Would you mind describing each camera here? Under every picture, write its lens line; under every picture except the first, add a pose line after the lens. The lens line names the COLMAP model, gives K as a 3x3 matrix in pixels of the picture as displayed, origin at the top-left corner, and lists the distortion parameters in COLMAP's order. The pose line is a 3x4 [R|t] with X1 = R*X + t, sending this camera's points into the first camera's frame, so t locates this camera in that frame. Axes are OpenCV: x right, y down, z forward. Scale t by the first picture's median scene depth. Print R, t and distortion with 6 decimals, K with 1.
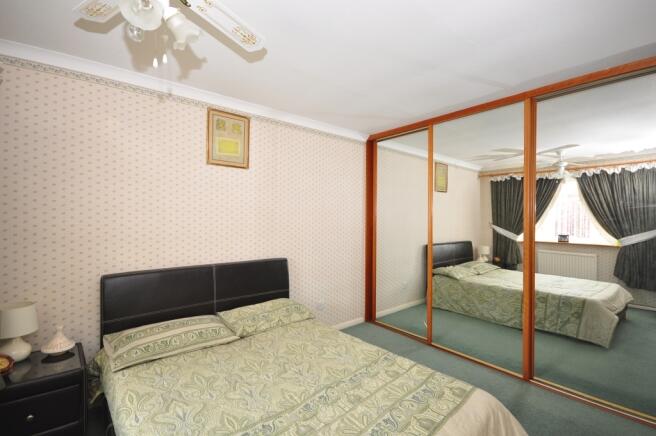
lens RADIAL K [[292.4, 0, 328.0], [0, 292.4, 218.0], [0, 0, 1]] dist [0.018918, 0.000194]
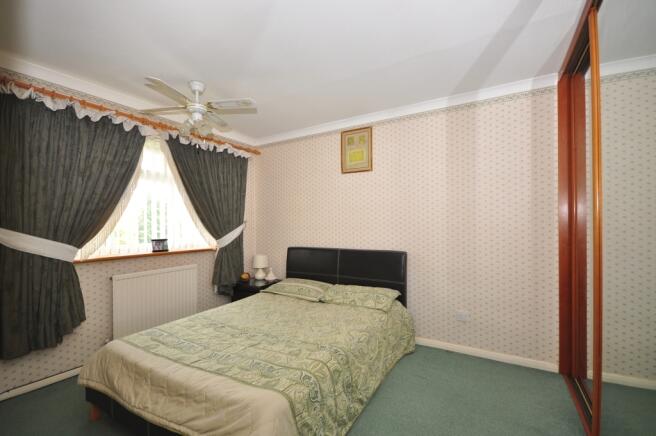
lens RADIAL K [[292.4, 0, 328.0], [0, 292.4, 218.0], [0, 0, 1]] dist [0.018918, 0.000194]
pose [[0.334911, -0.013840, -0.942148, 0.837058], [0.019890, 0.999773, -0.007616, 0.027665], [0.942040, -0.016189, 0.335111, 0.491276]]
